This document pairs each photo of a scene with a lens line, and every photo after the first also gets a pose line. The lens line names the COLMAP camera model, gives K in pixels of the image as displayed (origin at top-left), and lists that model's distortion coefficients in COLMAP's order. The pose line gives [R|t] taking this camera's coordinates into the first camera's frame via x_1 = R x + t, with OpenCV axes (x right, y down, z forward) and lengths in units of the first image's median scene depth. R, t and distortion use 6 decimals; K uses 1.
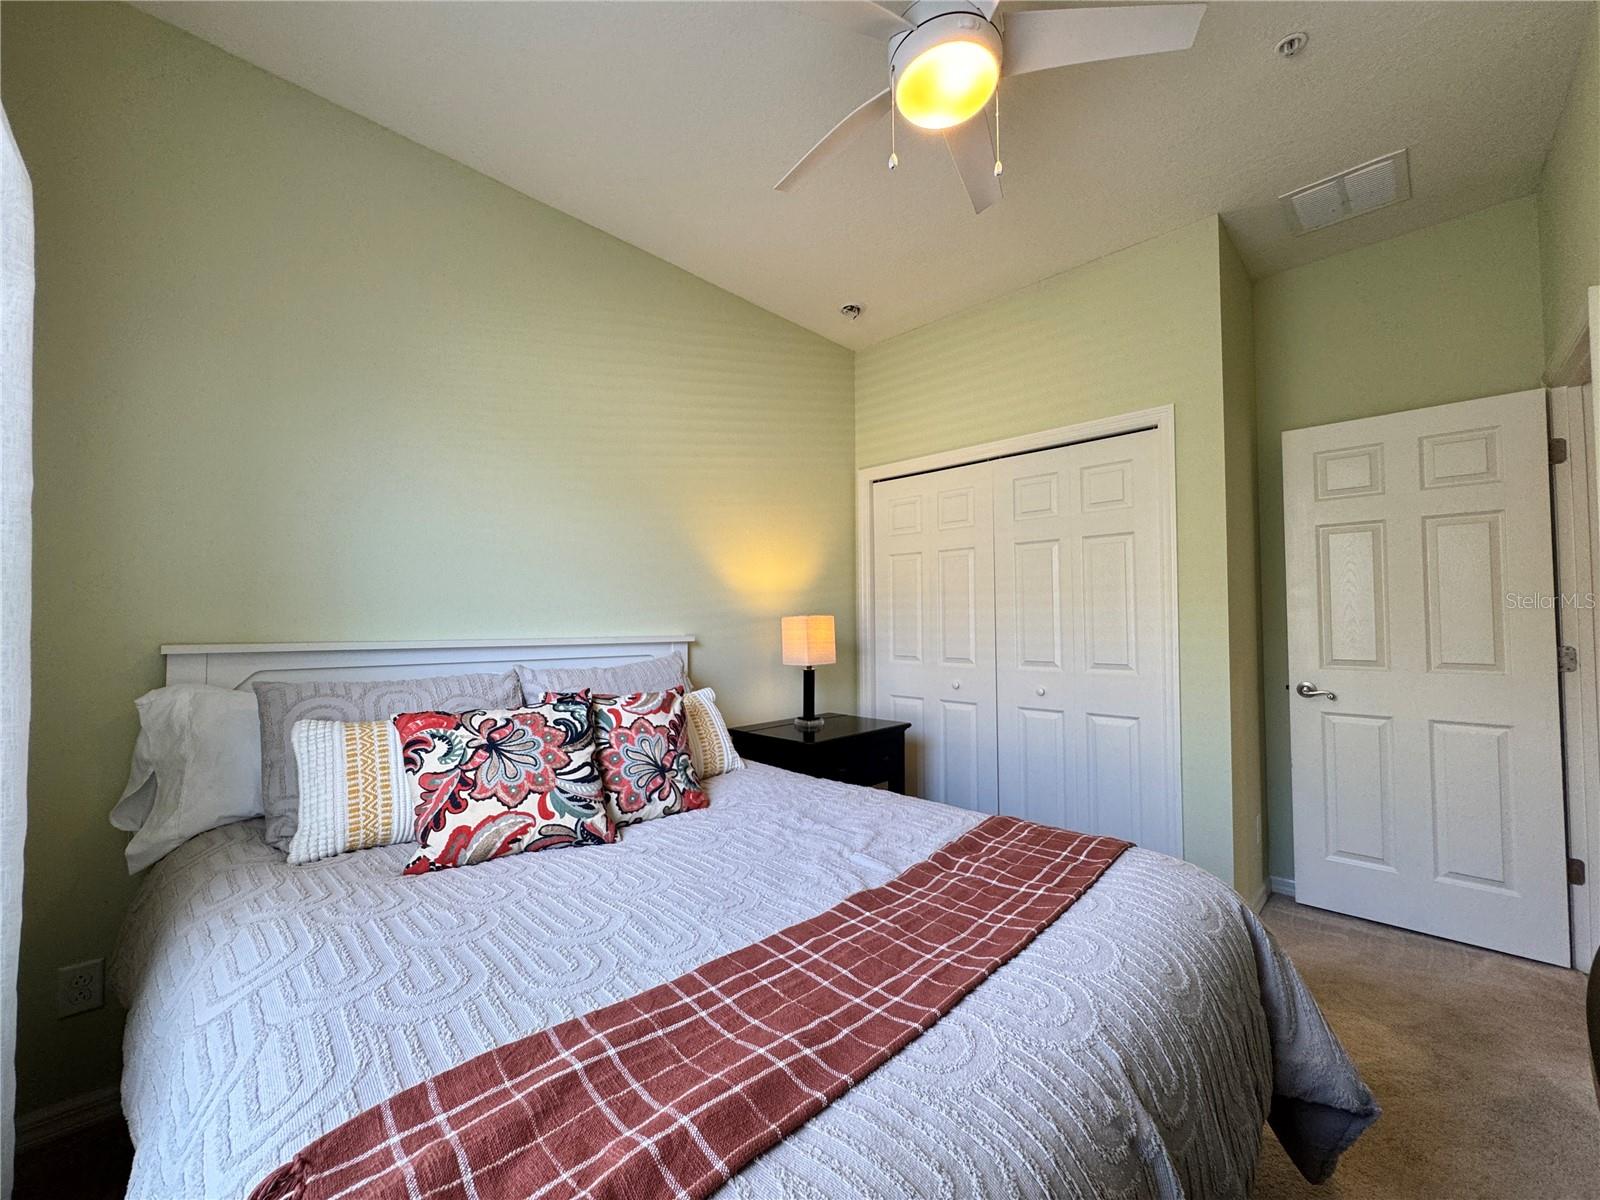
lens RADIAL K [[640.5, 0, 800.0], [0, 640.5, 600.0], [0, 0, 1]] dist [0.003798, -0.000211]
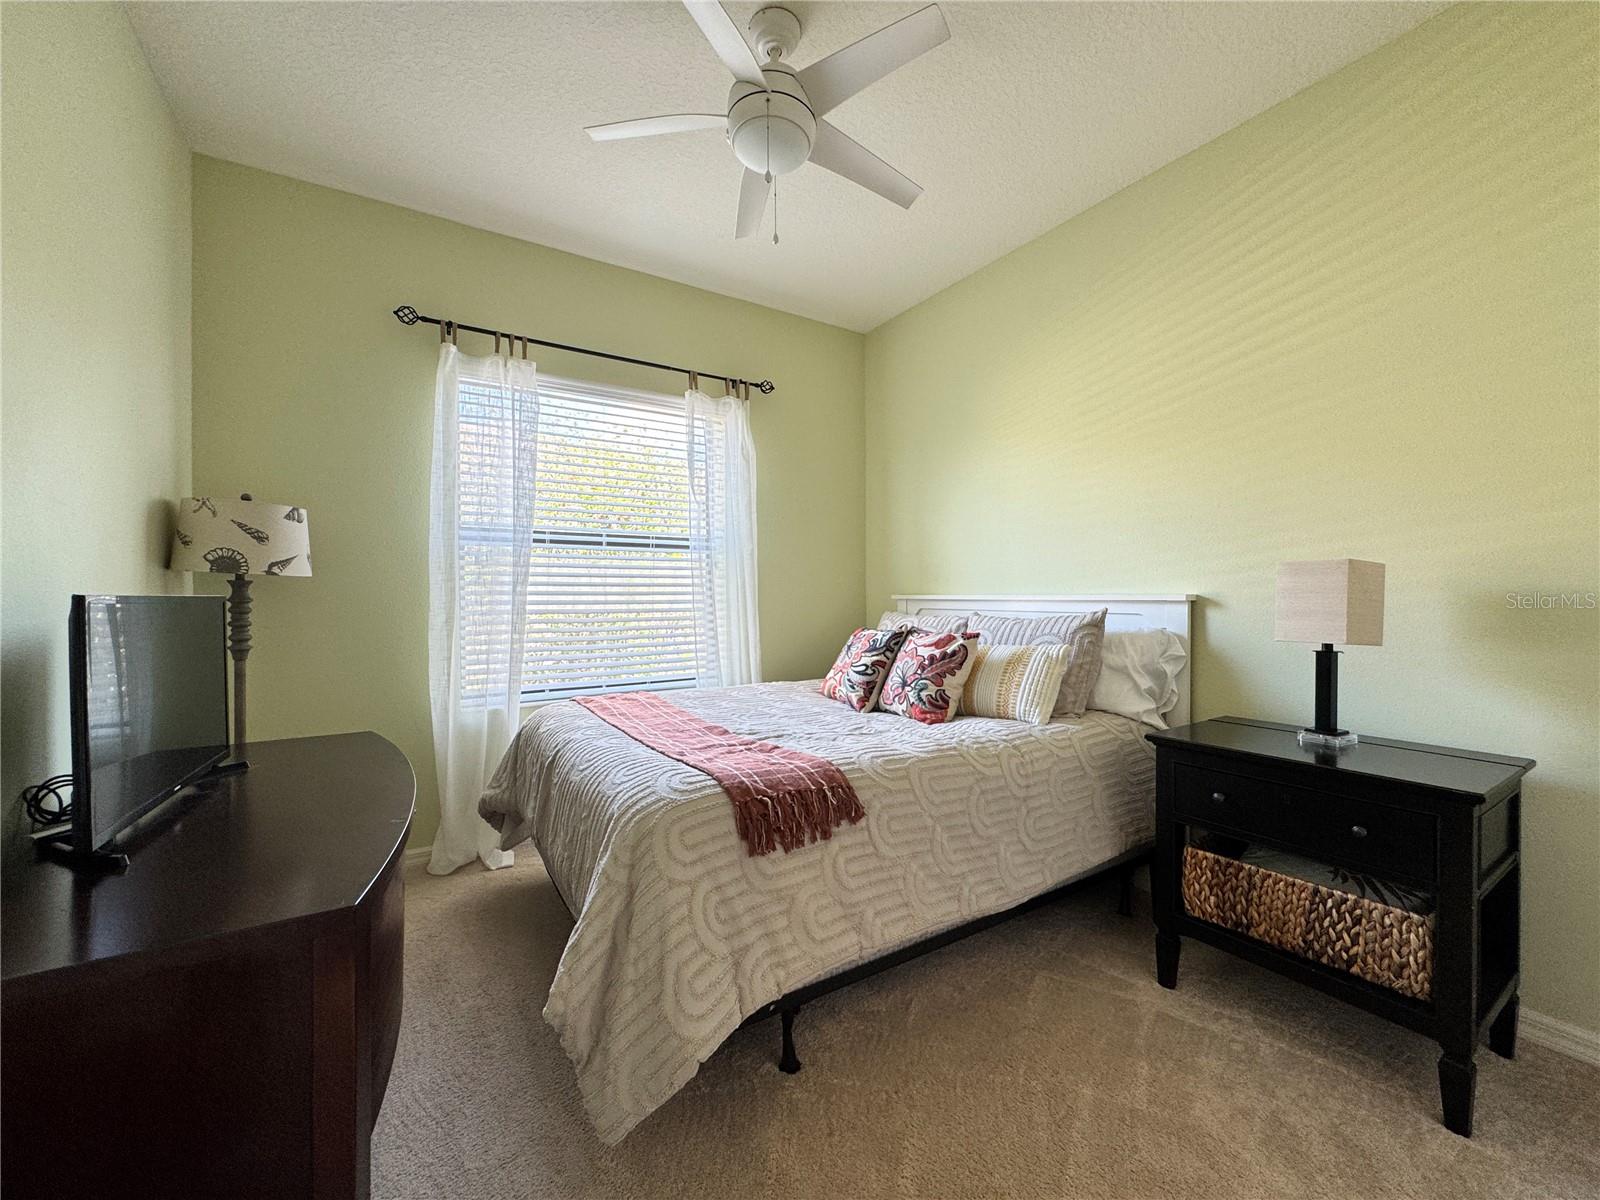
lens RADIAL K [[640.5, 0, 800.0], [0, 640.5, 600.0], [0, 0, 1]] dist [0.003798, -0.000211]
pose [[-0.233900, 0.006142, -0.972241, 0.755873], [0.034632, 0.999398, -0.002018, 0.046176], [0.971644, -0.034142, -0.233972, 0.693241]]
